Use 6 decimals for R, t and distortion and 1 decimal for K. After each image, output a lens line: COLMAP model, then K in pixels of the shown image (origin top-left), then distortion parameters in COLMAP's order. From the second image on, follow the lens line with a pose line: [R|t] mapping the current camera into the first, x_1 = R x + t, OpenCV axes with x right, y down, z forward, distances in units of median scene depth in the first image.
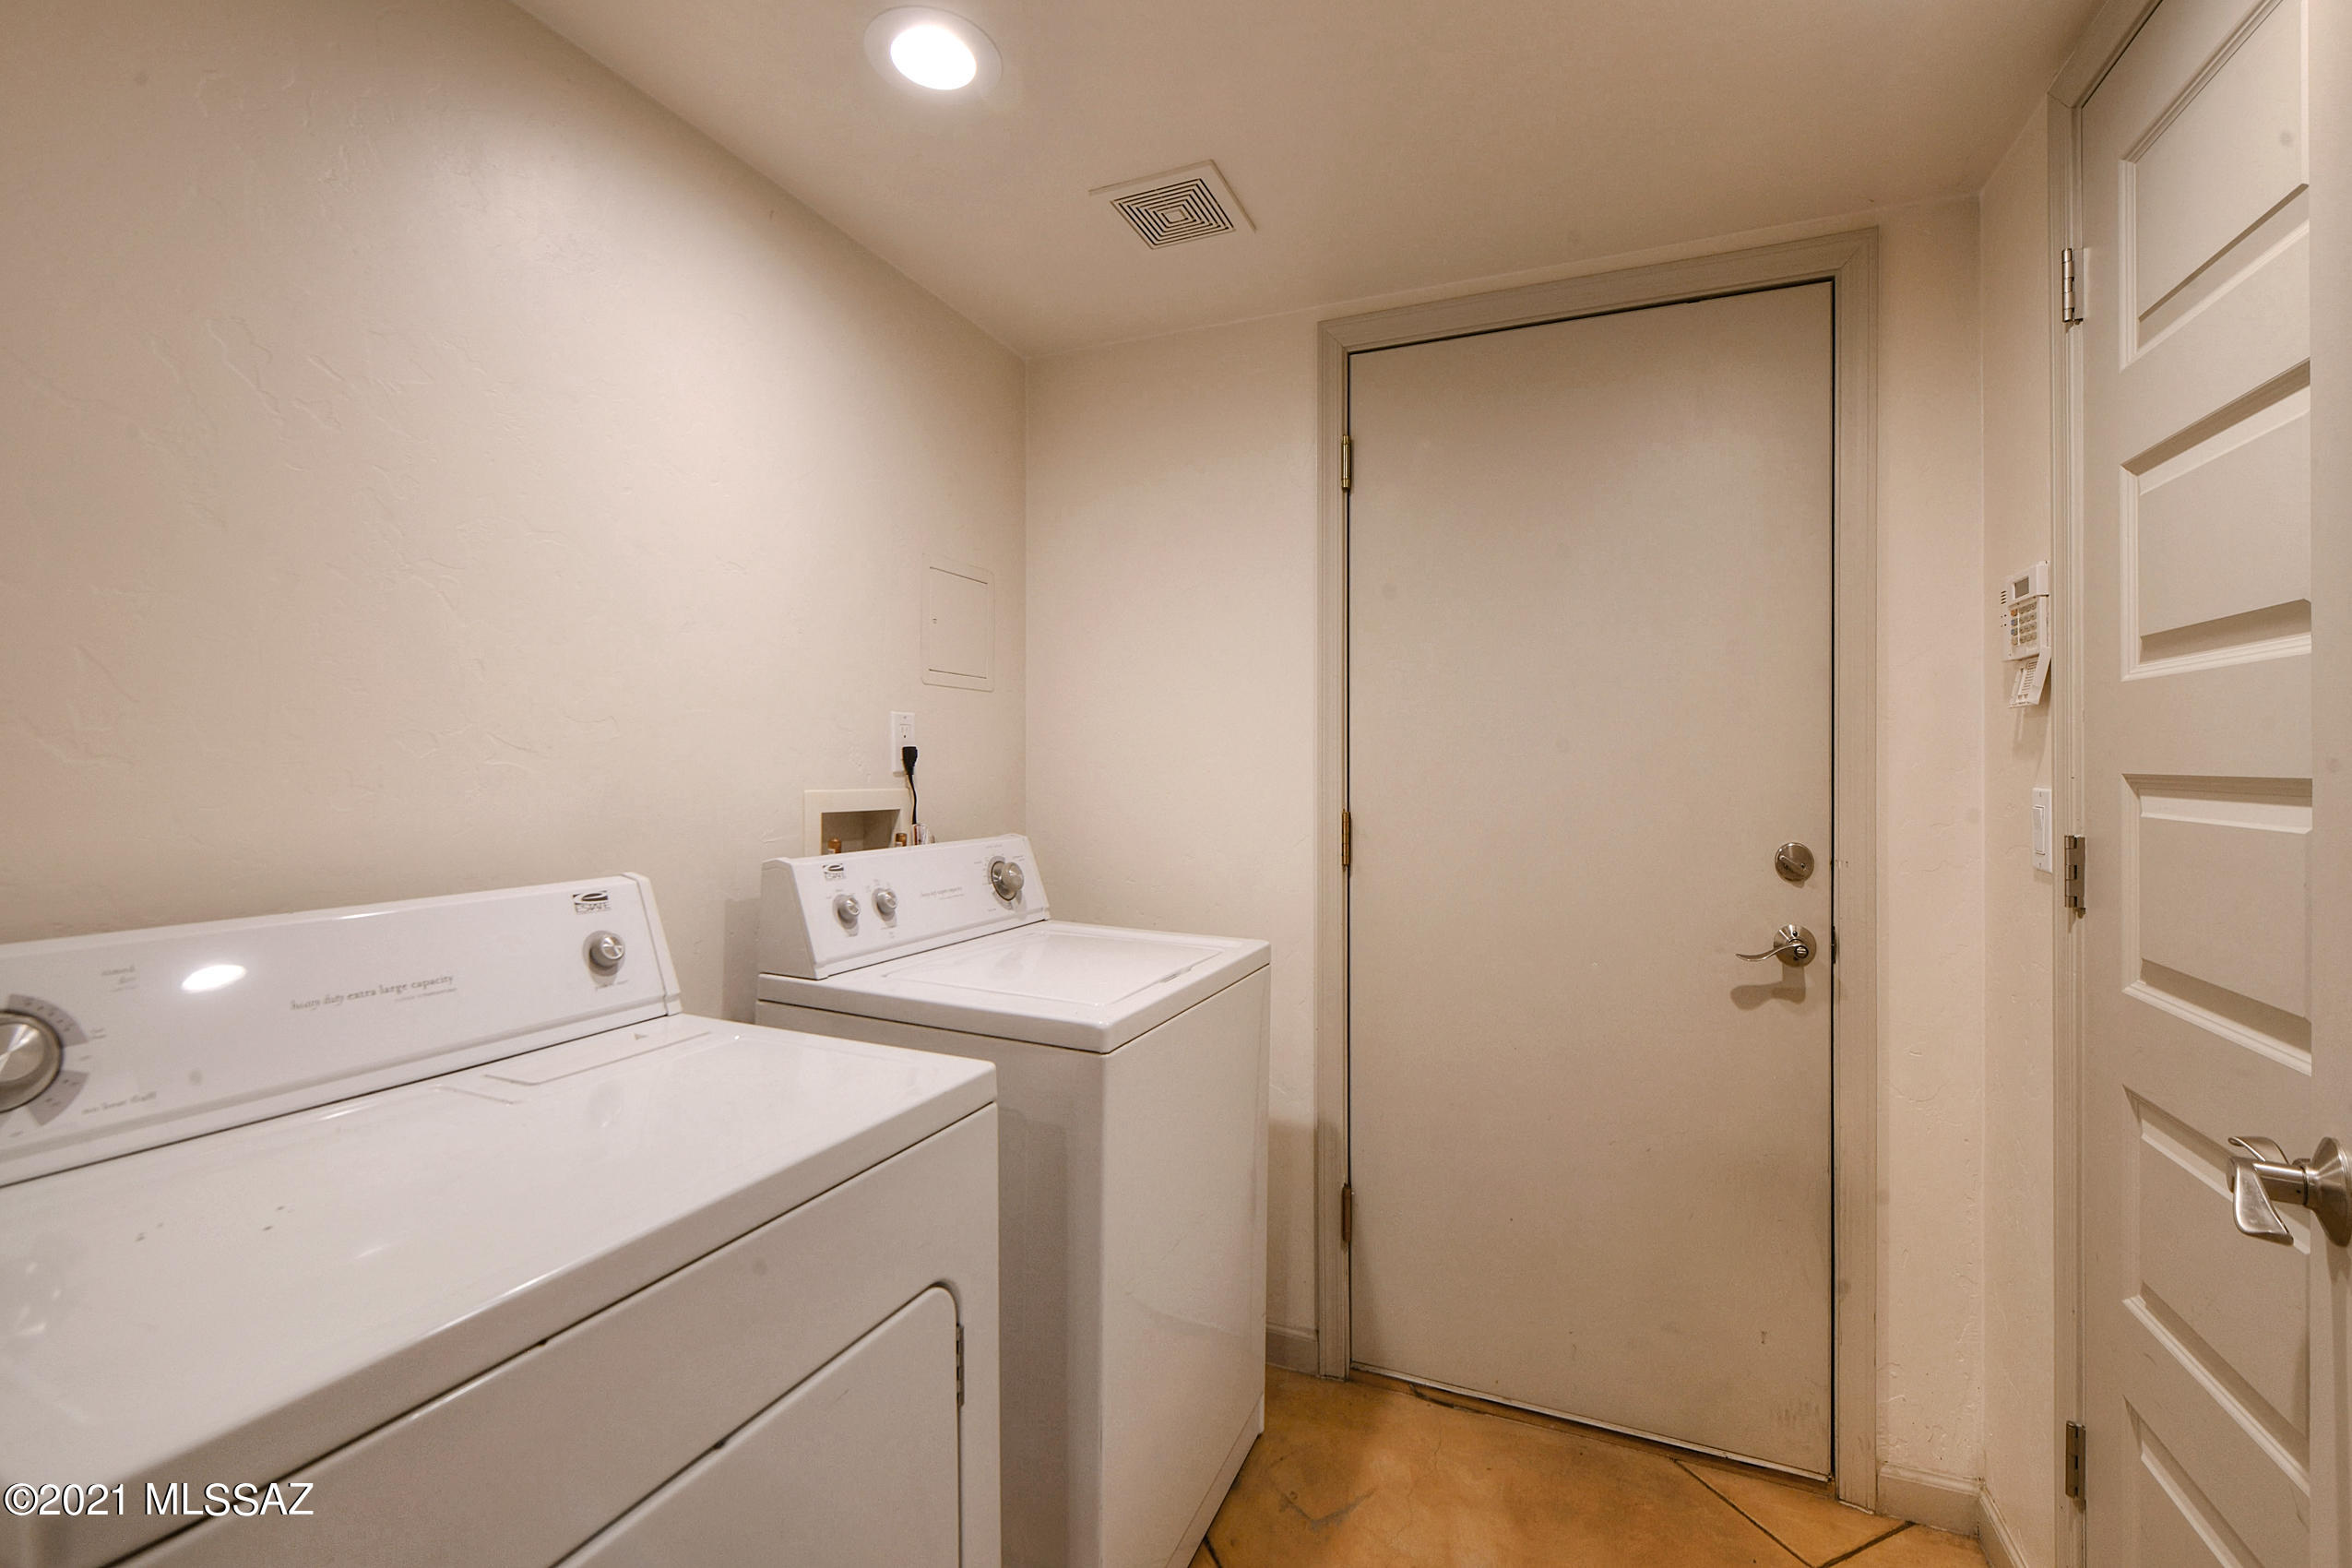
lens RADIAL K [[980.4, 0, 1171.1], [0, 980.4, 751.1], [0, 0, 1]] dist [0.001036, -0.000047]
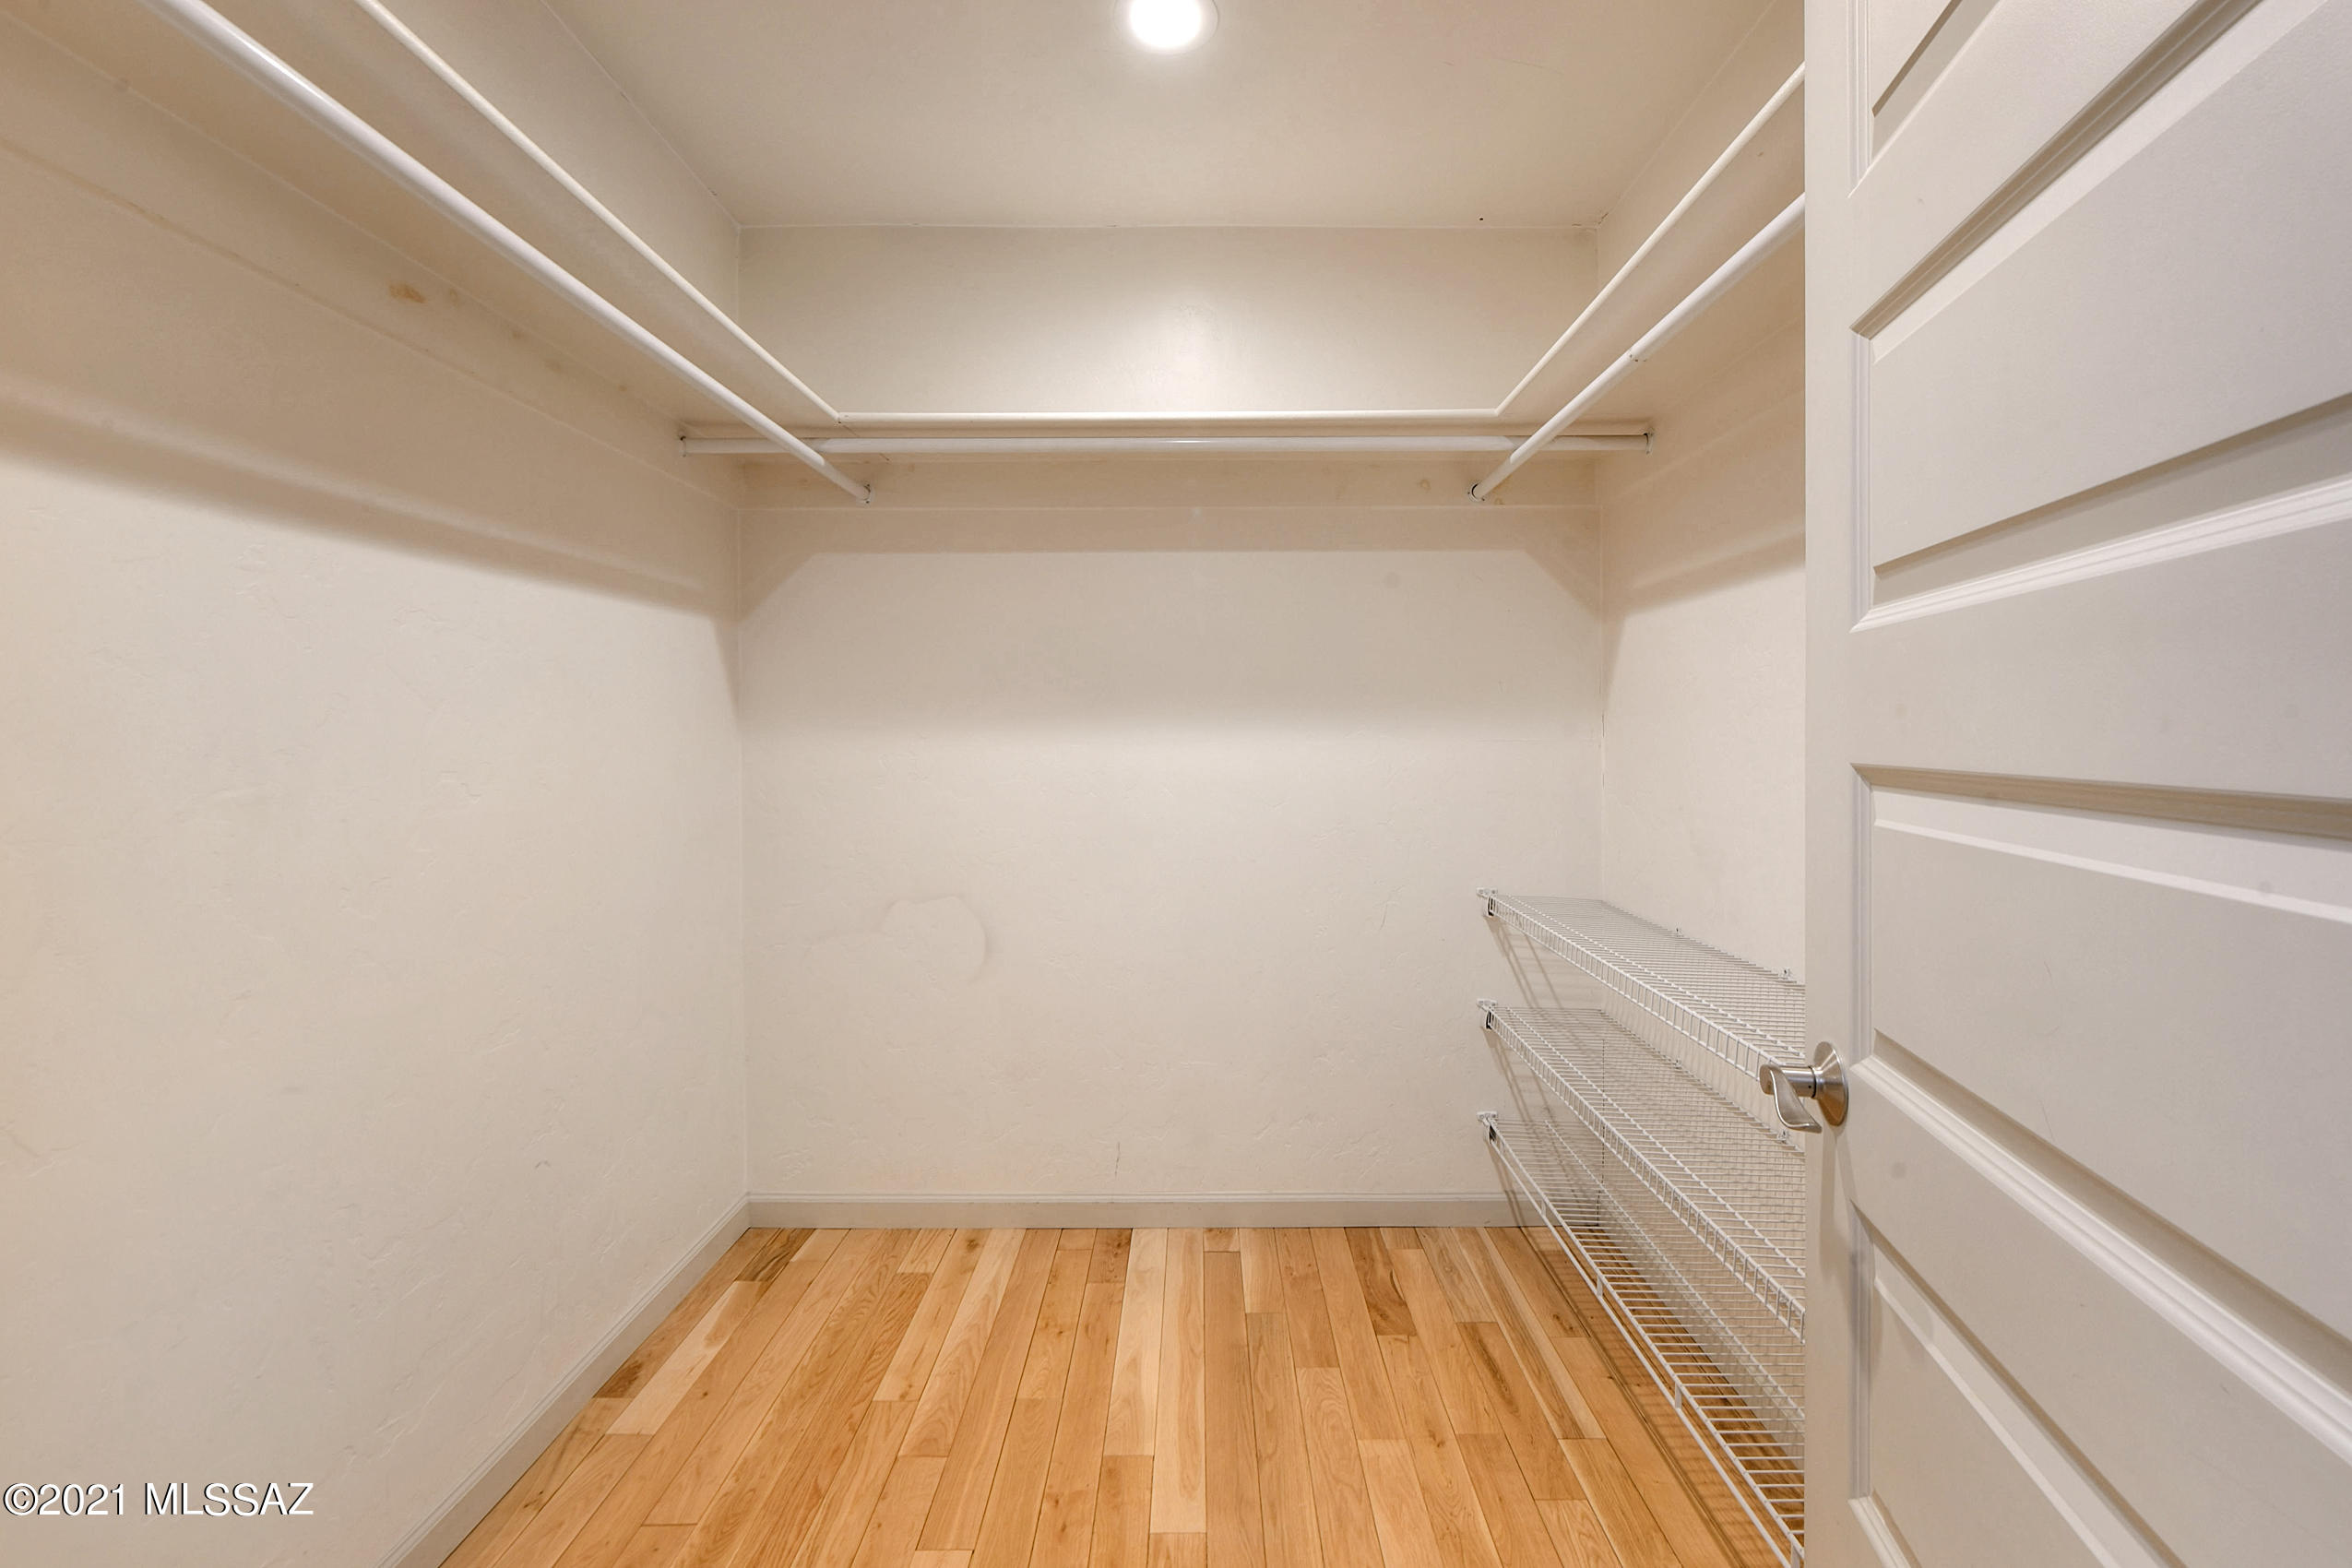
lens RADIAL K [[980.4, 0, 1171.1], [0, 980.4, 751.1], [0, 0, 1]] dist [0.001036, -0.000047]
pose [[0.959518, -0.007242, 0.281553, 0.307967], [0.001891, 0.999812, 0.019273, 0.000801], [-0.281639, -0.017960, 0.959352, 0.464973]]
